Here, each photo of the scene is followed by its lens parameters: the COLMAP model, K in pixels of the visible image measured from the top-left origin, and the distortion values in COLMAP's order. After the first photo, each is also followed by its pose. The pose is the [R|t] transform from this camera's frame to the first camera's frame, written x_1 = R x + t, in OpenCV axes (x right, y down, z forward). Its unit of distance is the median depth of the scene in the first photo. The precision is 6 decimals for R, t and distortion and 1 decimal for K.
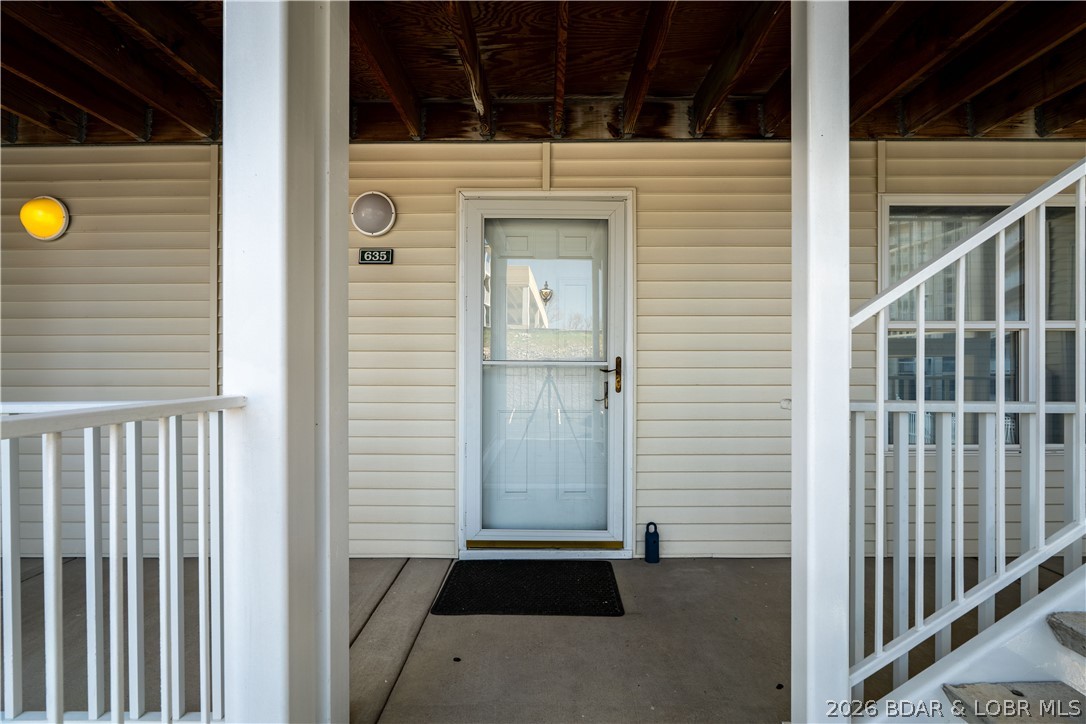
lens RADIAL K [[550.6, 0, 542.4], [0, 550.6, 380.0], [0, 0, 1]] dist [0.000163, 0.000532]
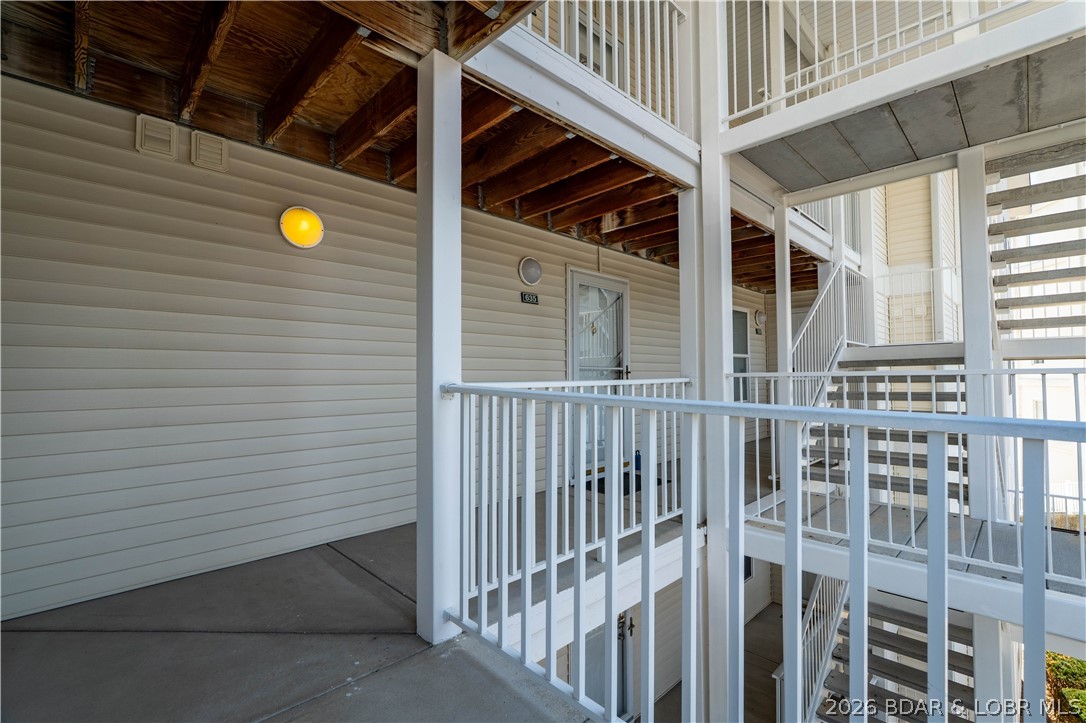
lens RADIAL K [[482.0, 0, 552.9], [0, 482.0, 361.4], [0, 0, 1]] dist [0.002052, -0.000307]
pose [[0.697421, 0.017382, 0.716450, -0.923286], [0.010715, 0.999341, -0.034677, -0.000104], [-0.716581, 0.031861, 0.696776, 0.012909]]
